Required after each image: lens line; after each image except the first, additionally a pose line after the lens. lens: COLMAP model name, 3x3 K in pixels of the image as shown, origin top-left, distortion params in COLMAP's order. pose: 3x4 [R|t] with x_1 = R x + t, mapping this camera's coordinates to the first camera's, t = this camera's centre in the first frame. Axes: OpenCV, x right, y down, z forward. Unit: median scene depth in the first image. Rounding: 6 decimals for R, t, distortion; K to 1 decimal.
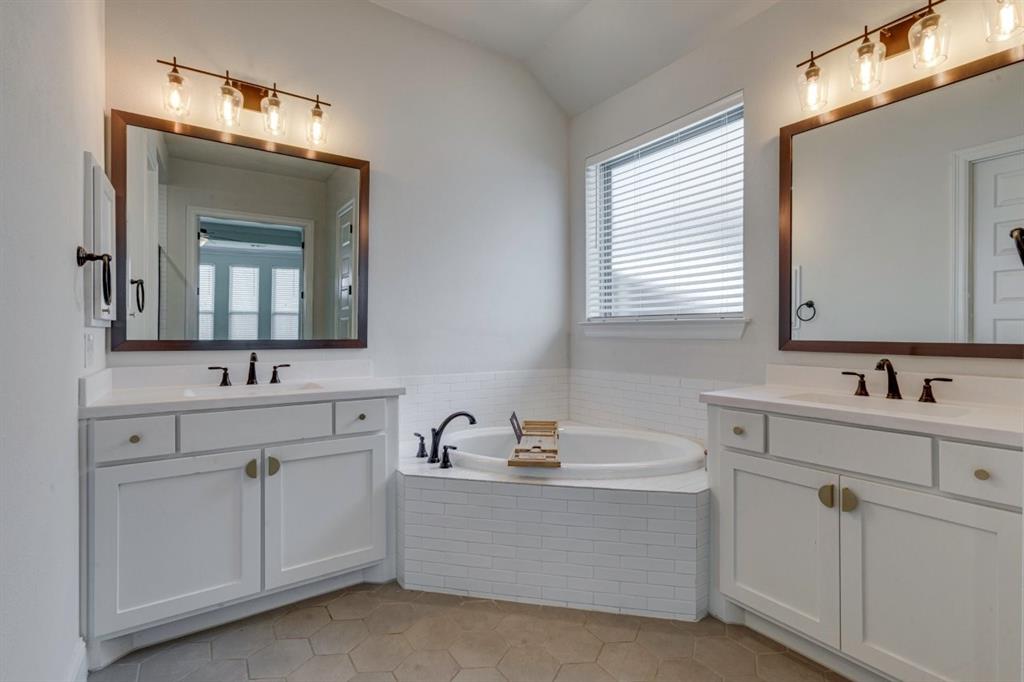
lens RADIAL K [[474.2, 0, 506.0], [0, 474.2, 334.1], [0, 0, 1]] dist [-0.001448, 0.000785]
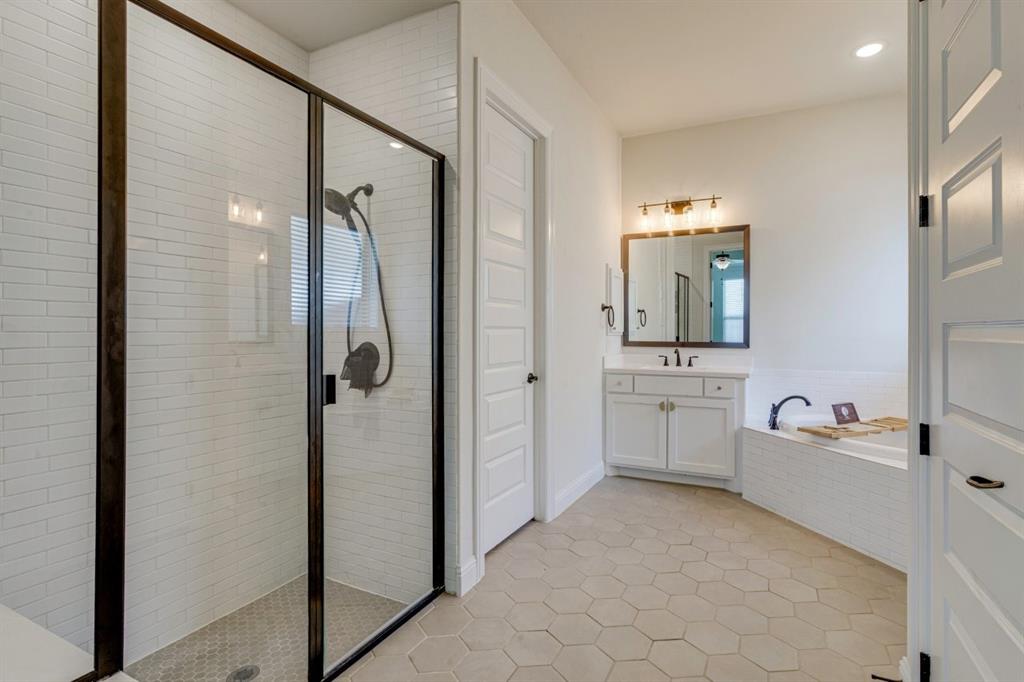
lens RADIAL K [[496.4, 0, 512.5], [0, 496.4, 333.4], [0, 0, 1]] dist [-0.000752, 0.000030]
pose [[0.442141, -0.000049, -0.896946, 0.968493], [-0.001731, 0.999998, -0.000909, -0.019047], [0.896944, 0.001955, 0.442140, -0.455119]]
